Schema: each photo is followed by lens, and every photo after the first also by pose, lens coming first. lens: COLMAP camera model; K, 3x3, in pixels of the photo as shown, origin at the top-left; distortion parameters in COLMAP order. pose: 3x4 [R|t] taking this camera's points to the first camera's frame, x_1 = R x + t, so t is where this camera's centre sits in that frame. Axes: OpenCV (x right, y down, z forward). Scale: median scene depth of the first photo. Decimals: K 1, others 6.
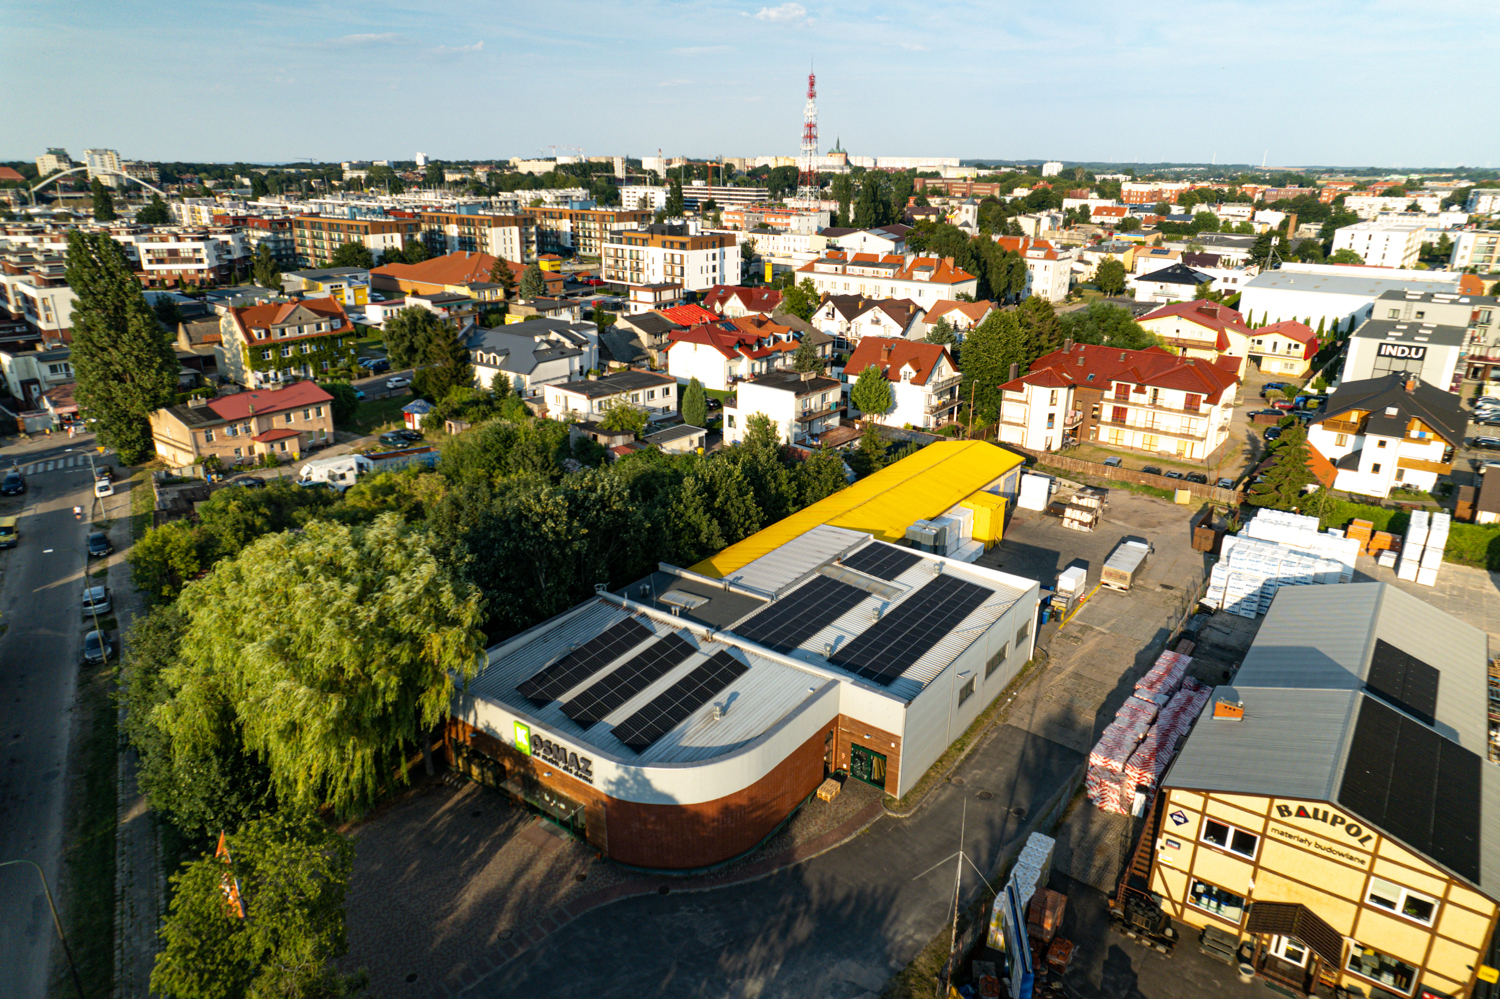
lens RADIAL K [[953.5, 0, 747.1], [0, 953.5, 497.9], [0, 0, 1]] dist [-0.078764, 0.065666]
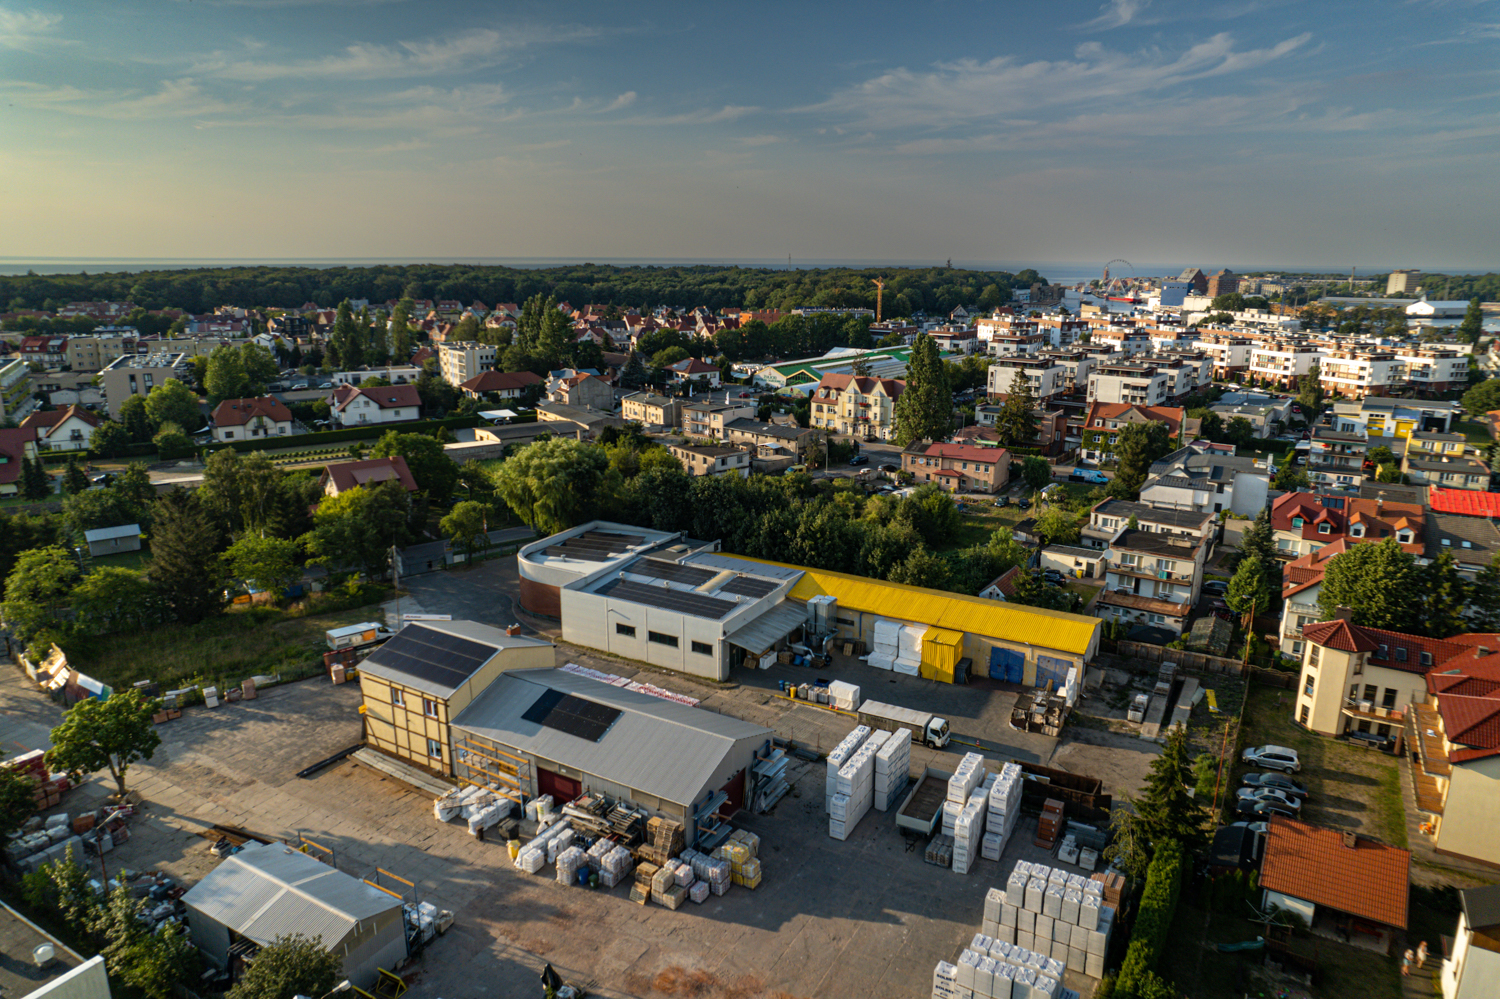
lens RADIAL K [[953.5, 0, 747.1], [0, 953.5, 497.9], [0, 0, 1]] dist [-0.078764, 0.065666]
pose [[0.115798, 0.236850, -0.964621, 0.876004], [-0.337428, 0.922779, 0.186070, -0.190666], [0.934202, 0.303944, 0.186775, 0.392399]]
